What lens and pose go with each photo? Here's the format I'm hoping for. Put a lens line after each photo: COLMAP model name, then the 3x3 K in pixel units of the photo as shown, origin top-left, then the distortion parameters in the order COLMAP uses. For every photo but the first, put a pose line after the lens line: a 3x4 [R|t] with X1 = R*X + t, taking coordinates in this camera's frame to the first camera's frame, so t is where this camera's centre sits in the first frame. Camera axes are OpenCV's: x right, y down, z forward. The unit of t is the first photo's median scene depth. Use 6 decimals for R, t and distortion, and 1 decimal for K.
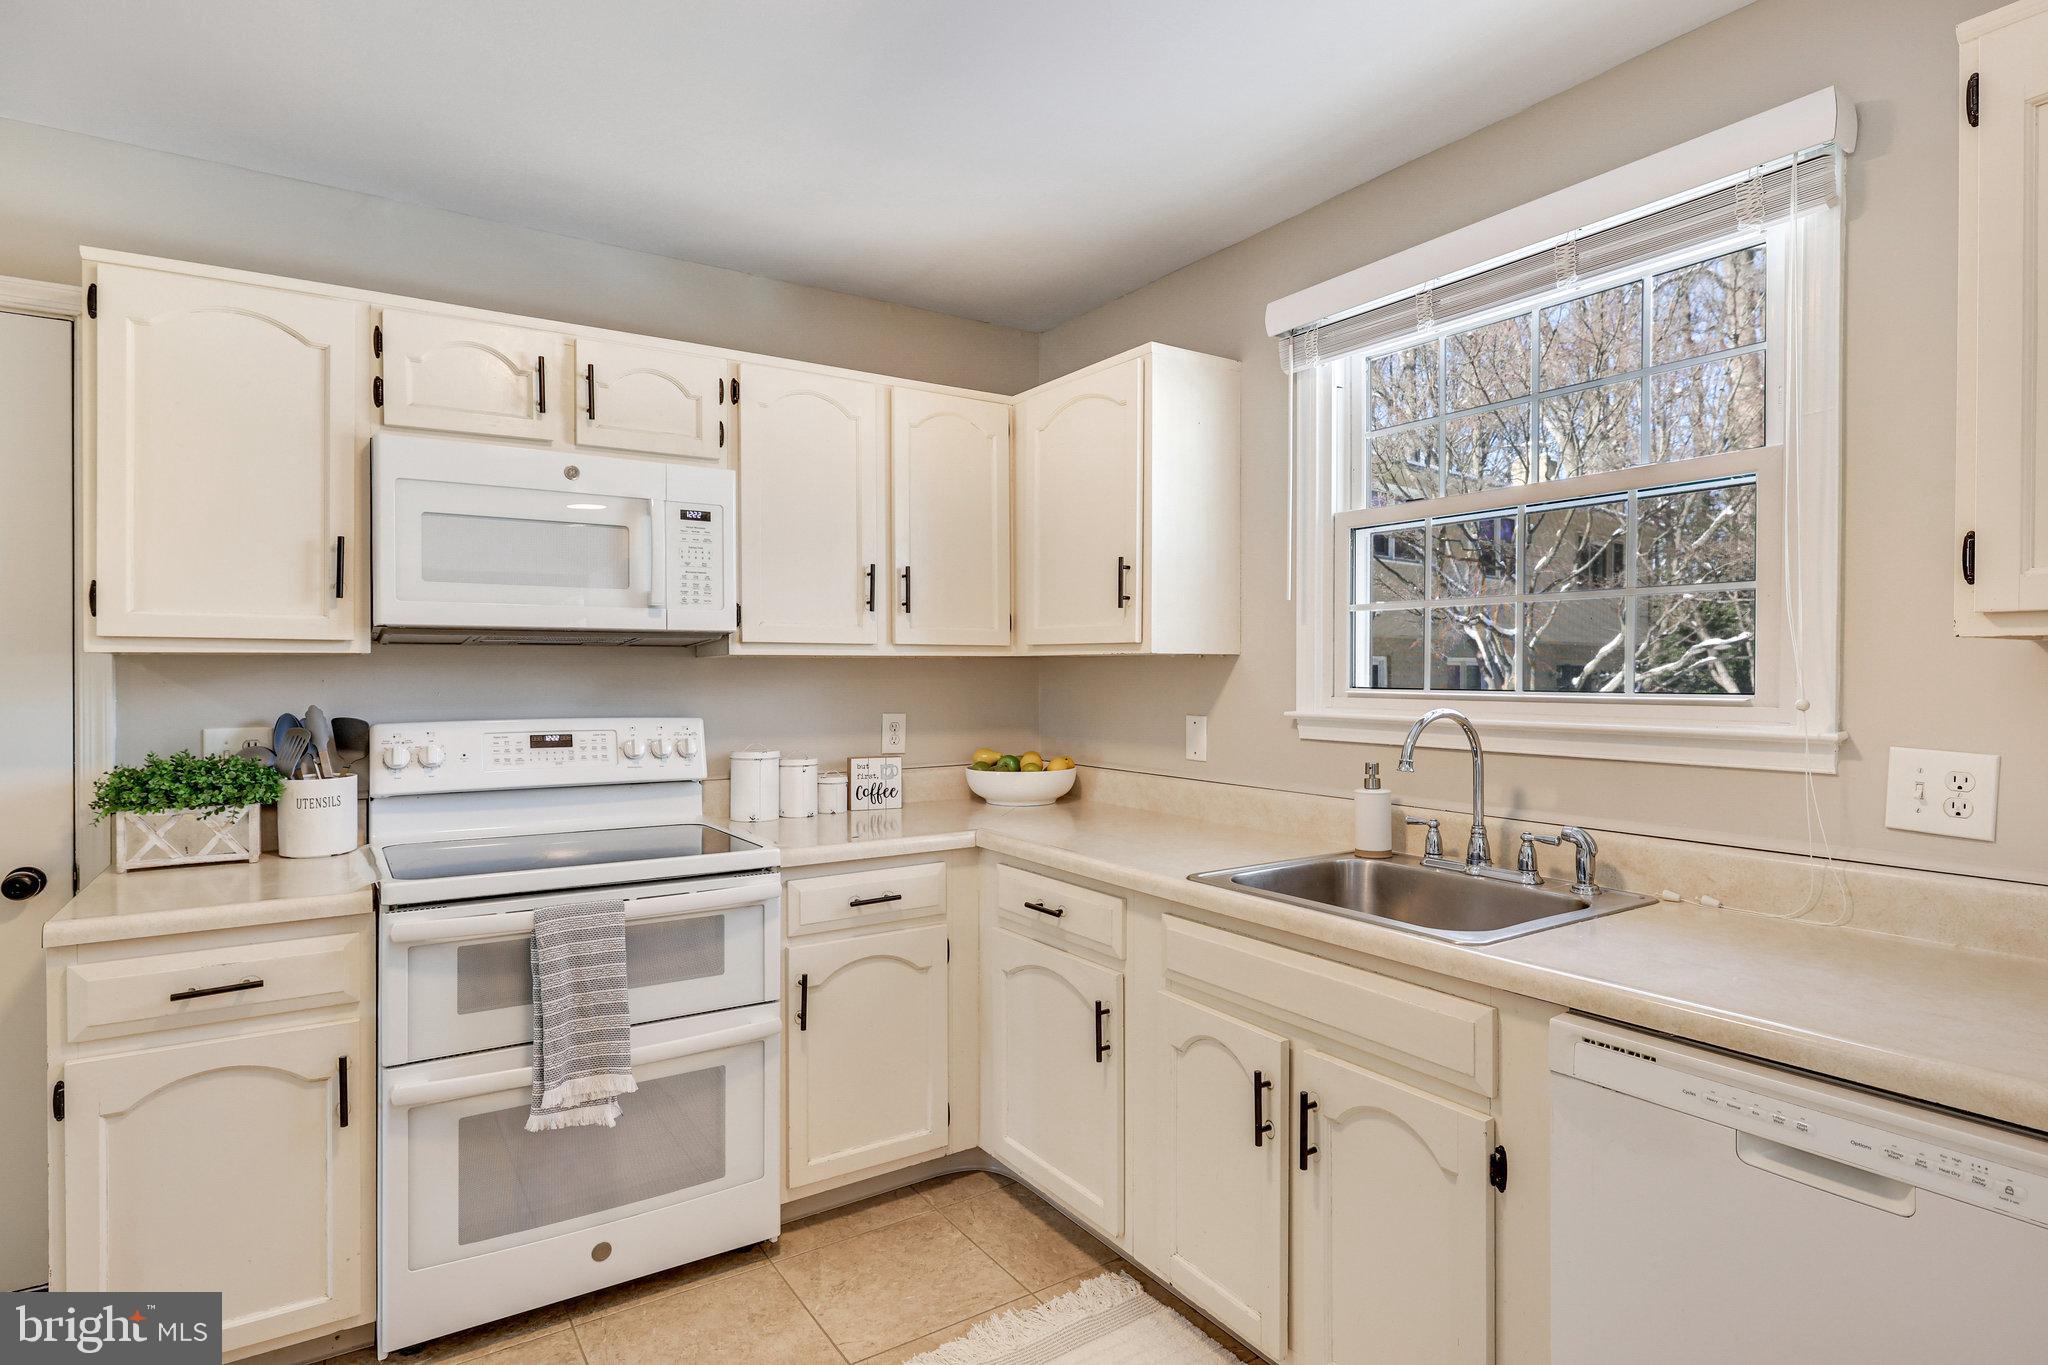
lens RADIAL K [[1053.6, 0, 1028.8], [0, 1053.6, 672.4], [0, 0, 1]] dist [0.000854, -0.000070]
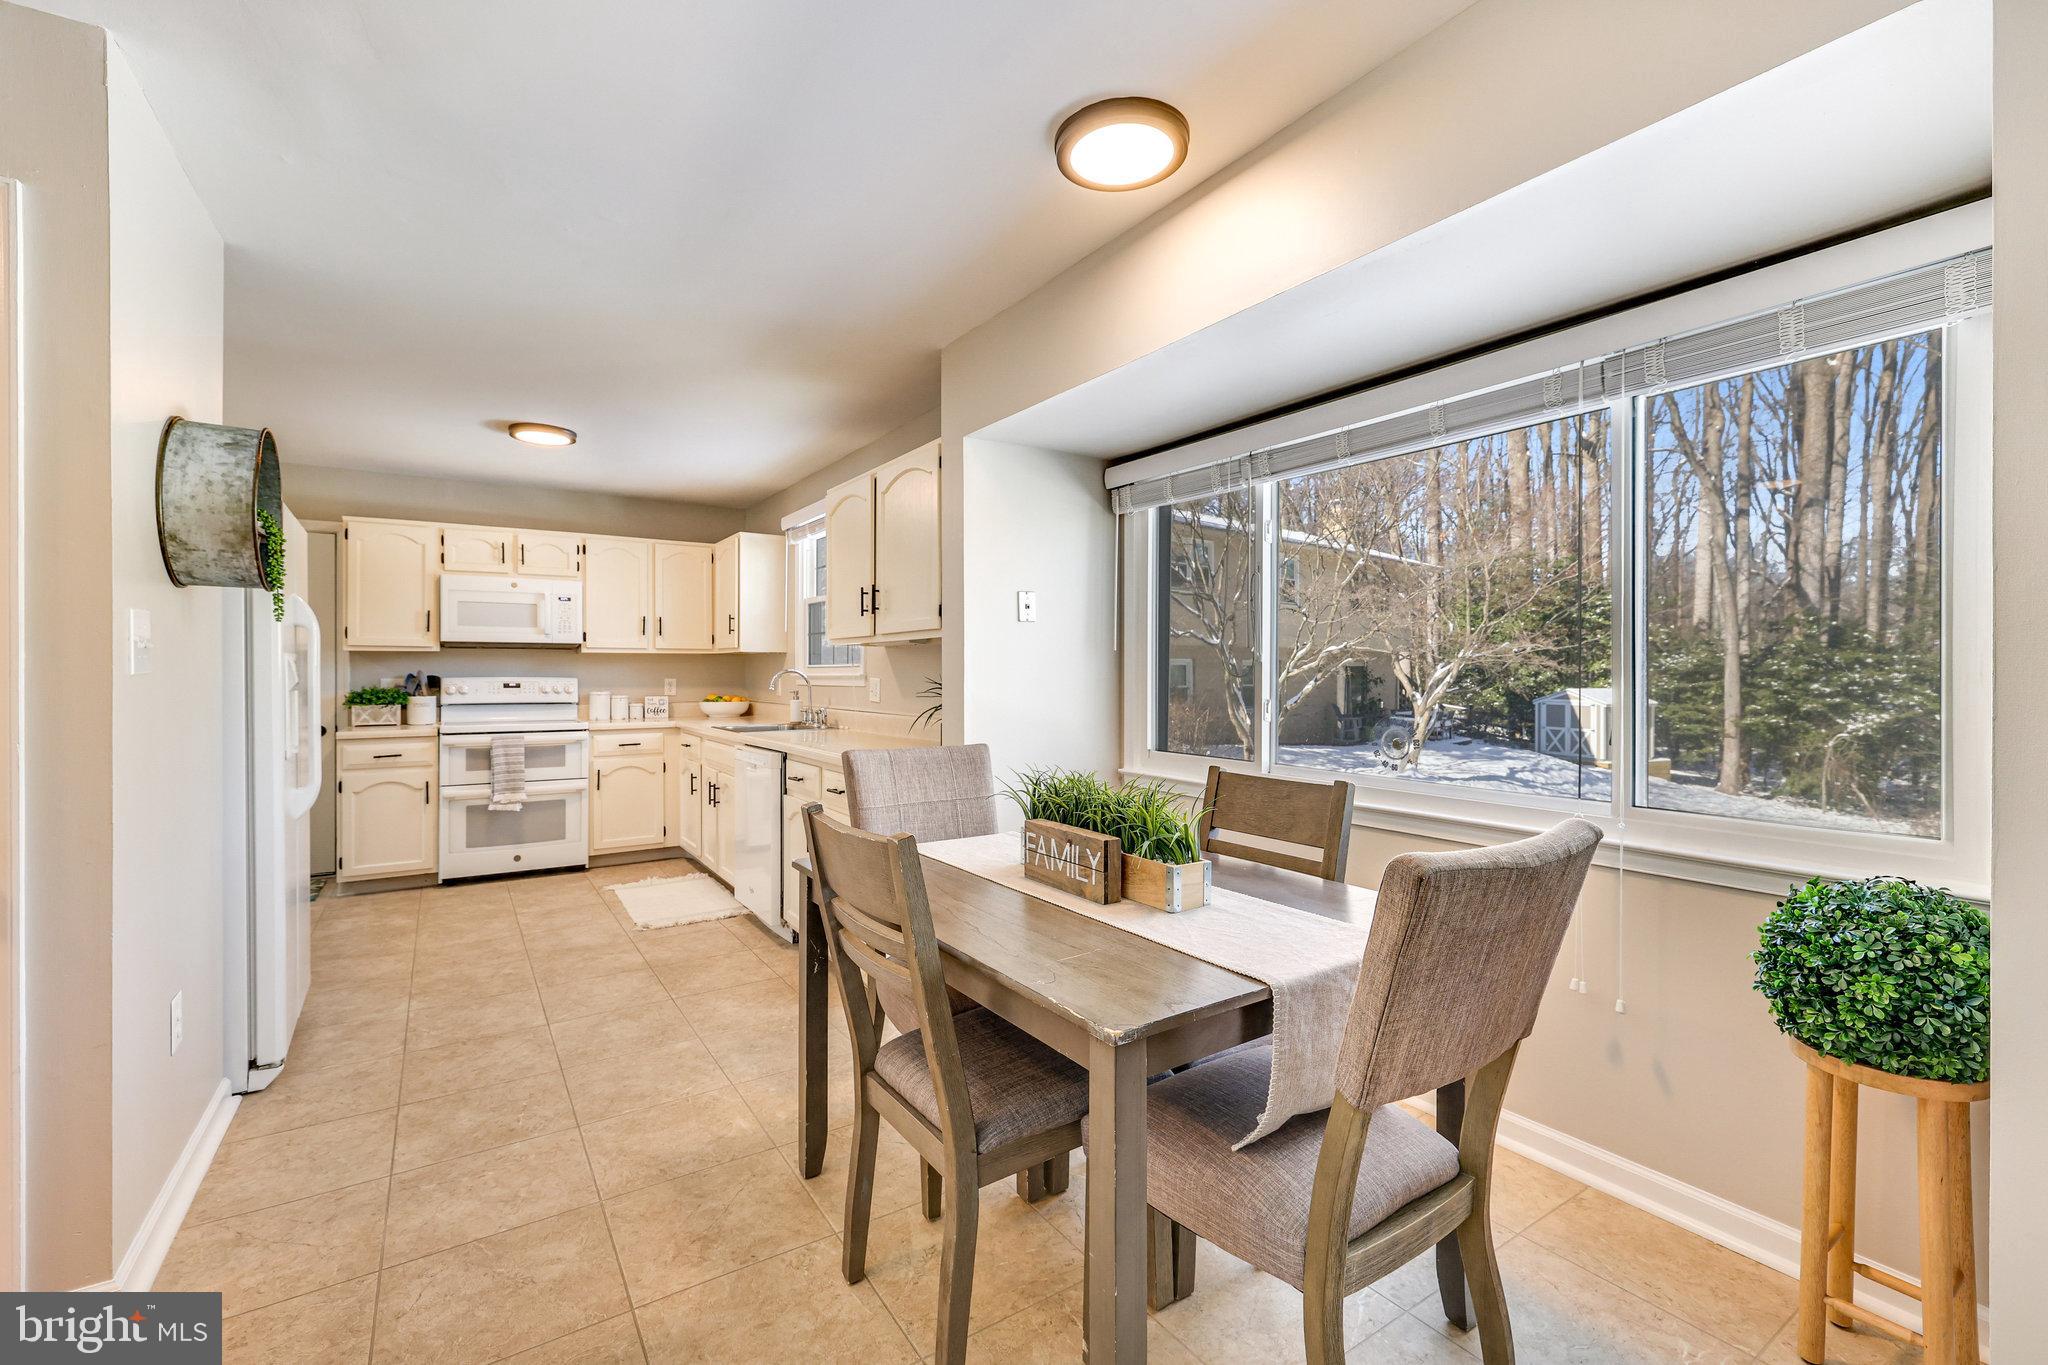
lens RADIAL K [[888.3, 0, 1026.2], [0, 888.3, 673.3], [0, 0, 1]] dist [-0.000696, -0.000053]
pose [[0.999877, 0.000853, -0.015688, 0.943386], [-0.000874, 0.999999, -0.001335, 0.040937], [0.015687, 0.001349, 0.999876, -1.297653]]
